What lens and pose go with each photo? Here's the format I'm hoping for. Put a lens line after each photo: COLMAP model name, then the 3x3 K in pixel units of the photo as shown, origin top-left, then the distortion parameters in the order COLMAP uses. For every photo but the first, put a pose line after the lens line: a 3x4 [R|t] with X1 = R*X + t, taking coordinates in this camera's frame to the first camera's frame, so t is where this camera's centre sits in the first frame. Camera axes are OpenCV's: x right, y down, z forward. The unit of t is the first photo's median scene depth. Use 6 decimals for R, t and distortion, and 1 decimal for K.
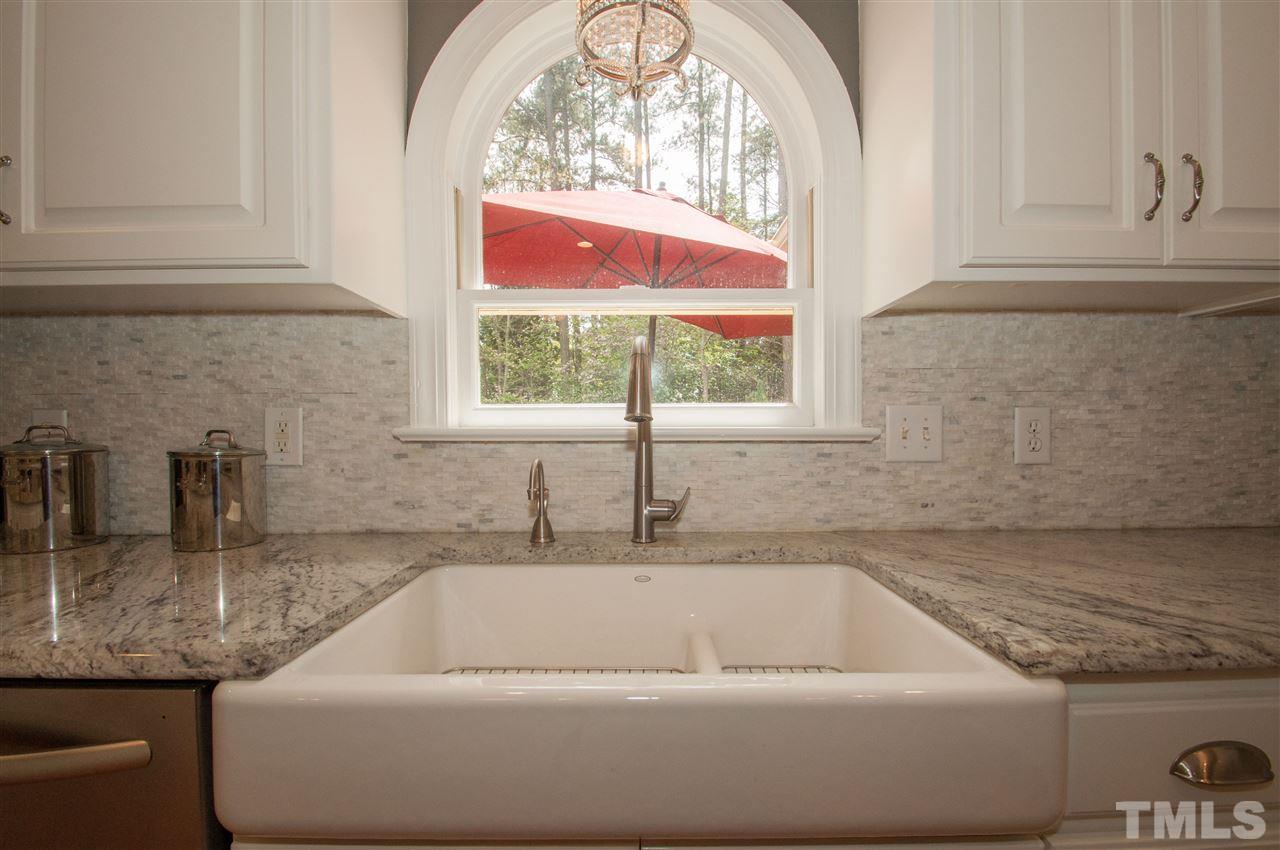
lens RADIAL K [[565.6, 0, 645.7], [0, 565.6, 431.0], [0, 0, 1]] dist [-0.005021, -0.001068]
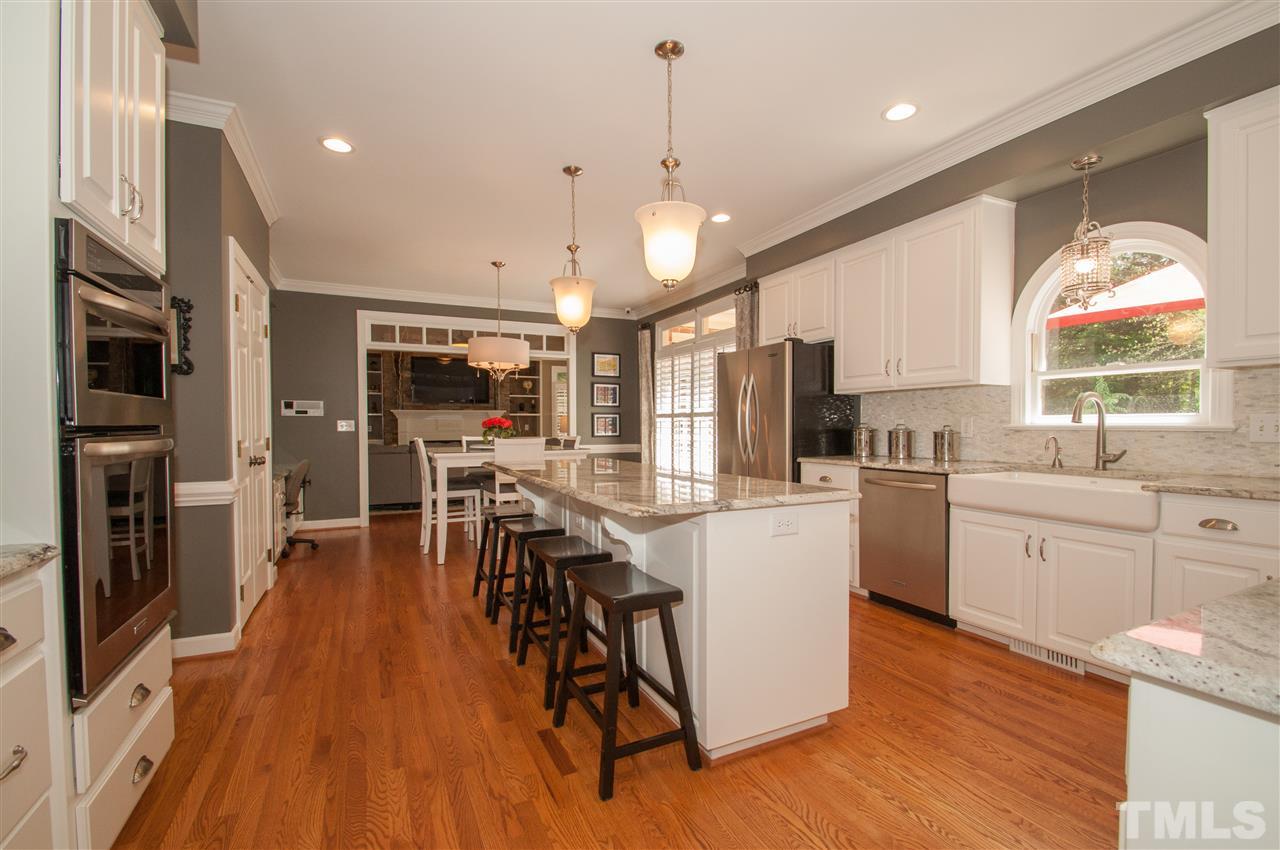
lens RADIAL K [[565.6, 0, 647.4], [0, 565.6, 434.9], [0, 0, 1]] dist [-0.005021, -0.001068]
pose [[0.440548, 0.017465, -0.897559, 1.274057], [-0.016689, 0.999797, 0.011263, 0.041826], [0.897574, 0.010017, 0.440750, -1.802731]]
